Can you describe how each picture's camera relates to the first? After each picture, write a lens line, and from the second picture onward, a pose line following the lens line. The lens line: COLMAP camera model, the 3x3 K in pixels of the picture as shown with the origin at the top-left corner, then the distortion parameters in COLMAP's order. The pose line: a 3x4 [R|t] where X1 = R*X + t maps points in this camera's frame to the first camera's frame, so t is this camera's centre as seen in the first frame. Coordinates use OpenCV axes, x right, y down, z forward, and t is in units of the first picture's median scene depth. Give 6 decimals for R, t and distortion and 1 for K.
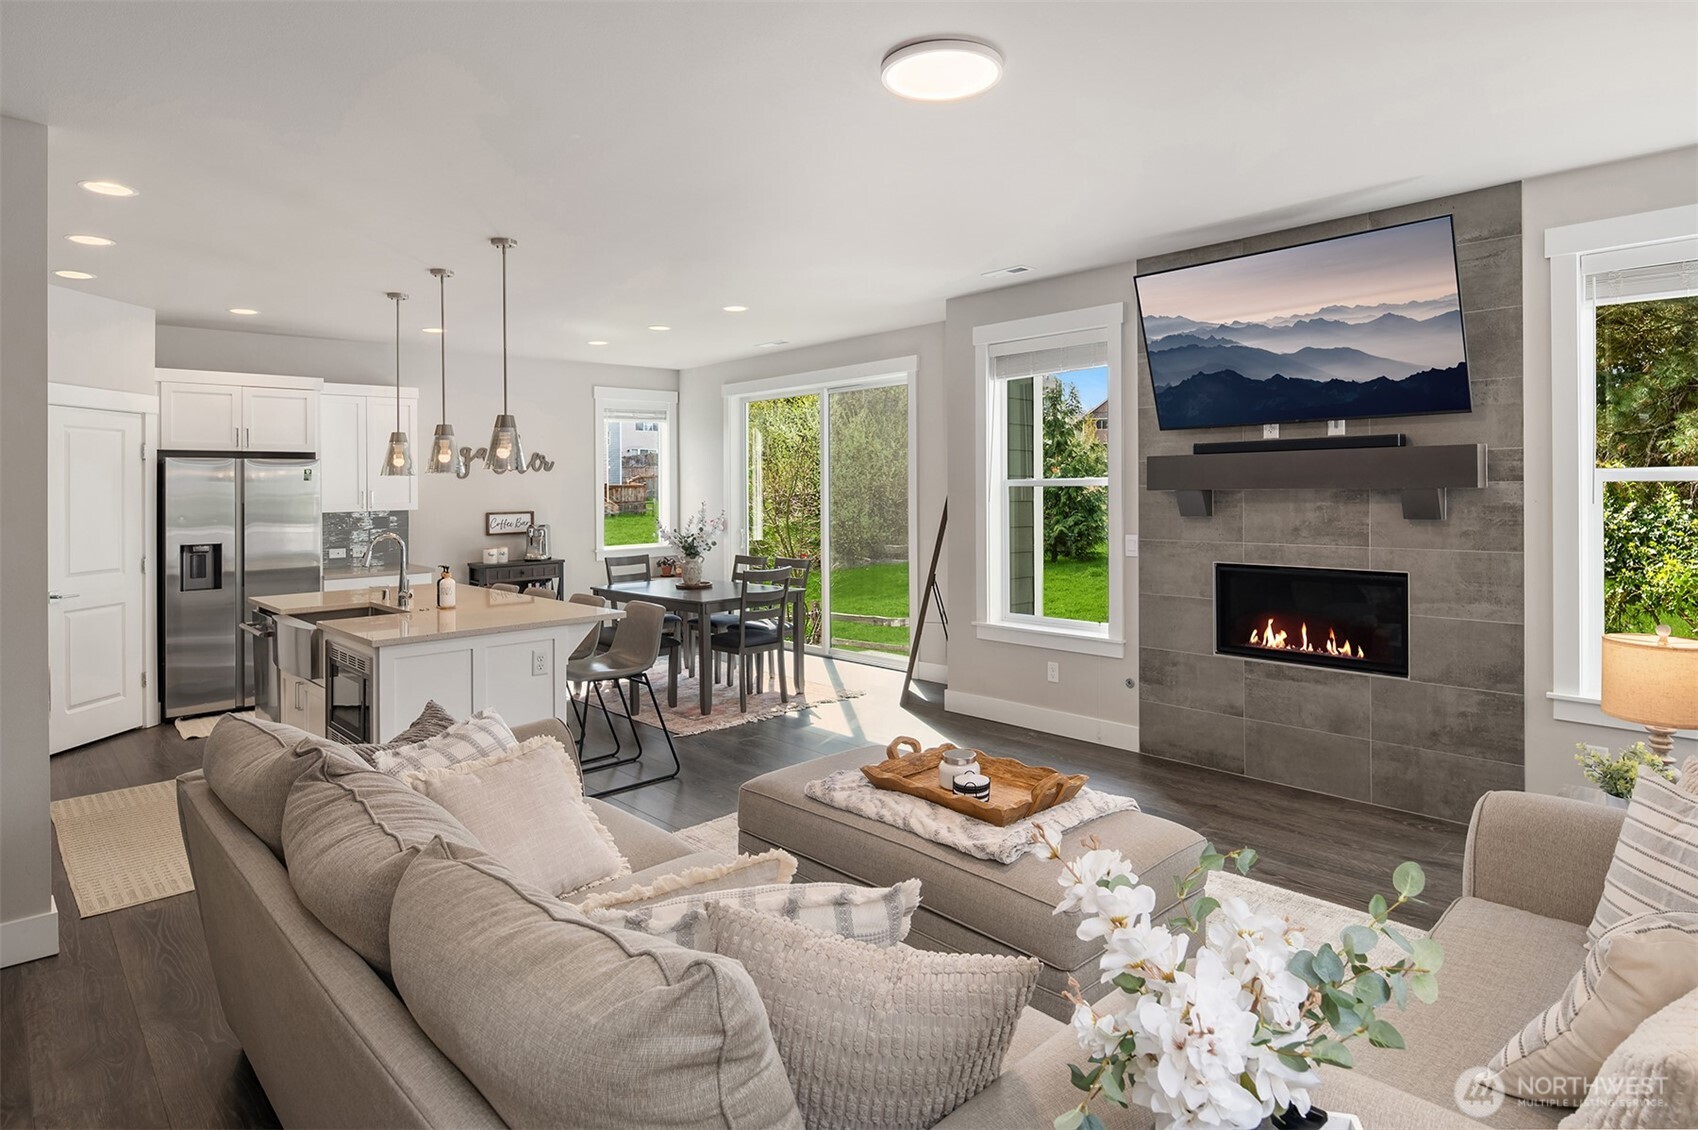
lens RADIAL K [[933.9, 0, 870.9], [0, 933.9, 481.8], [0, 0, 1]] dist [-0.005179, -0.004426]
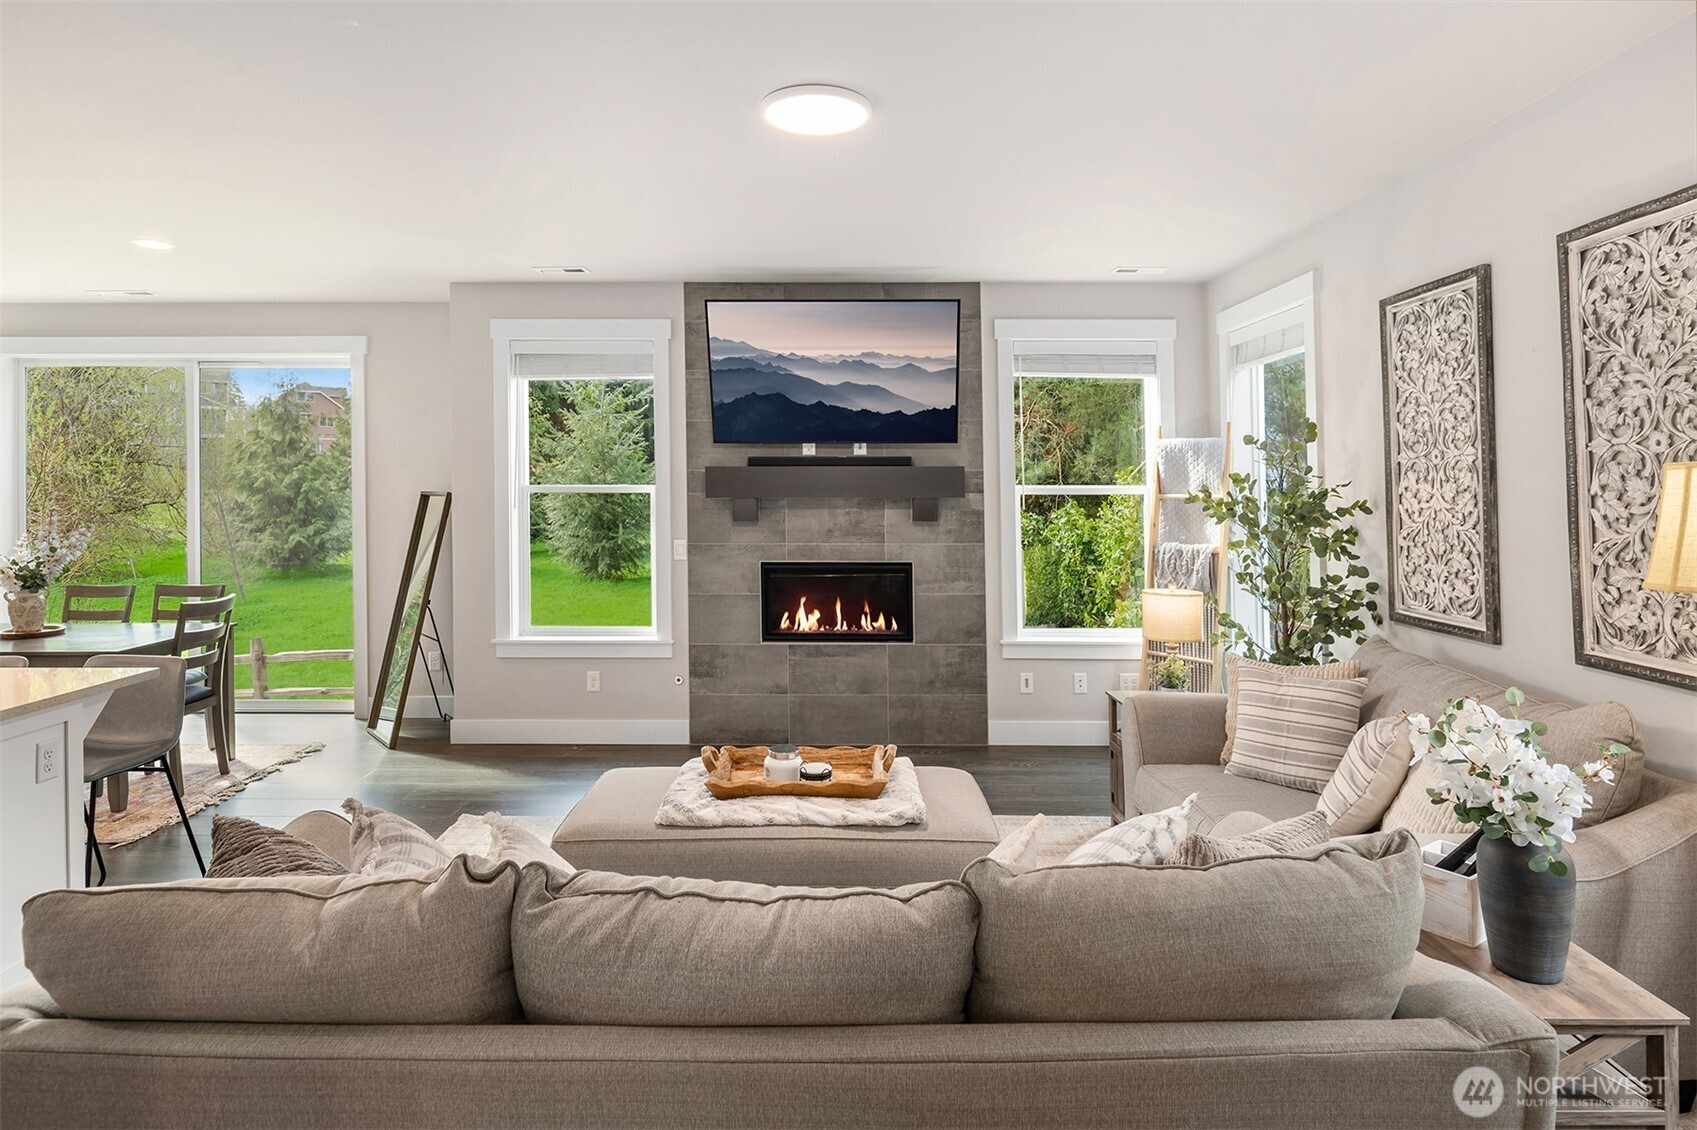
lens RADIAL K [[933.4, 0, 840.9], [0, 933.4, 459.0], [0, 0, 1]] dist [-0.005179, -0.004426]
pose [[0.699975, 0.034955, 0.713311, -0.365435], [-0.013658, 0.999274, -0.035565, 0.000659], [-0.714036, 0.015152, 0.699945, 0.122008]]
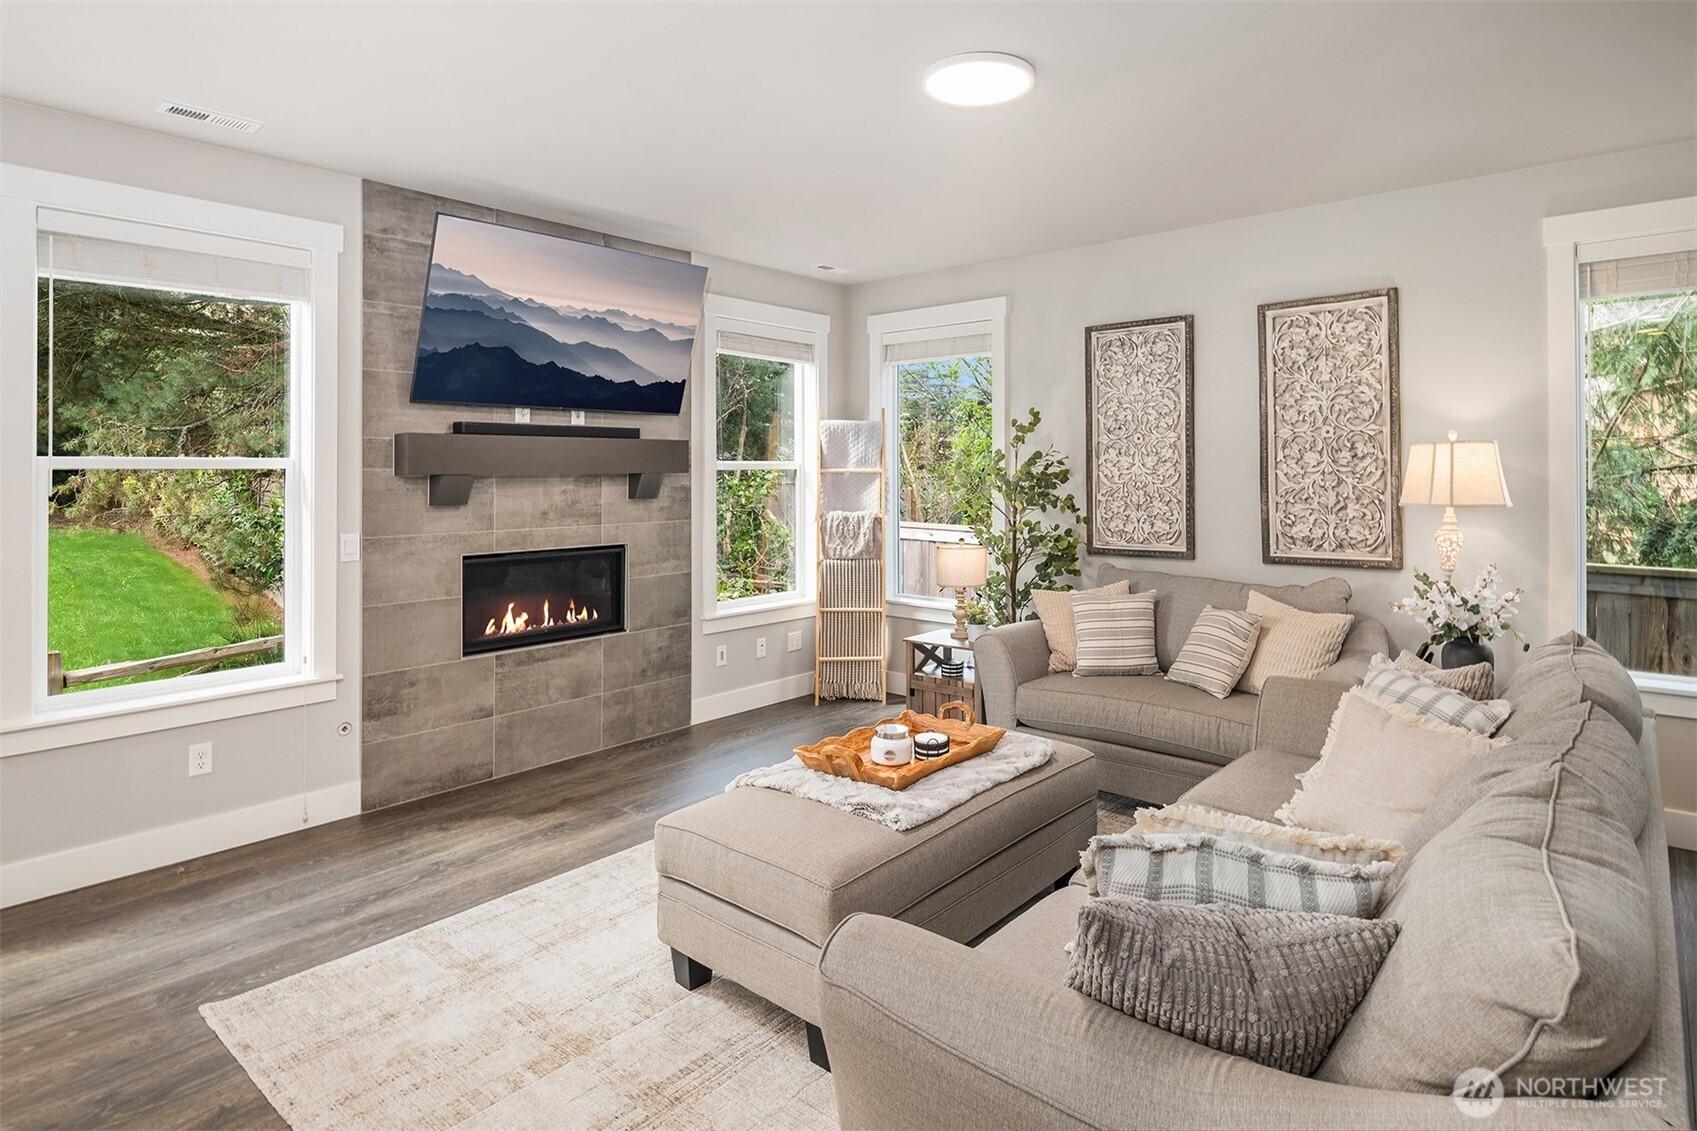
lens RADIAL K [[933.4, 0, 871.8], [0, 933.4, 453.3], [0, 0, 1]] dist [-0.005179, -0.004426]
pose [[-0.103837, 0.030154, 0.994137, -0.544166], [0.000809, 0.999543, -0.030233, 0.015278], [-0.994594, -0.002335, -0.103814, 0.674404]]
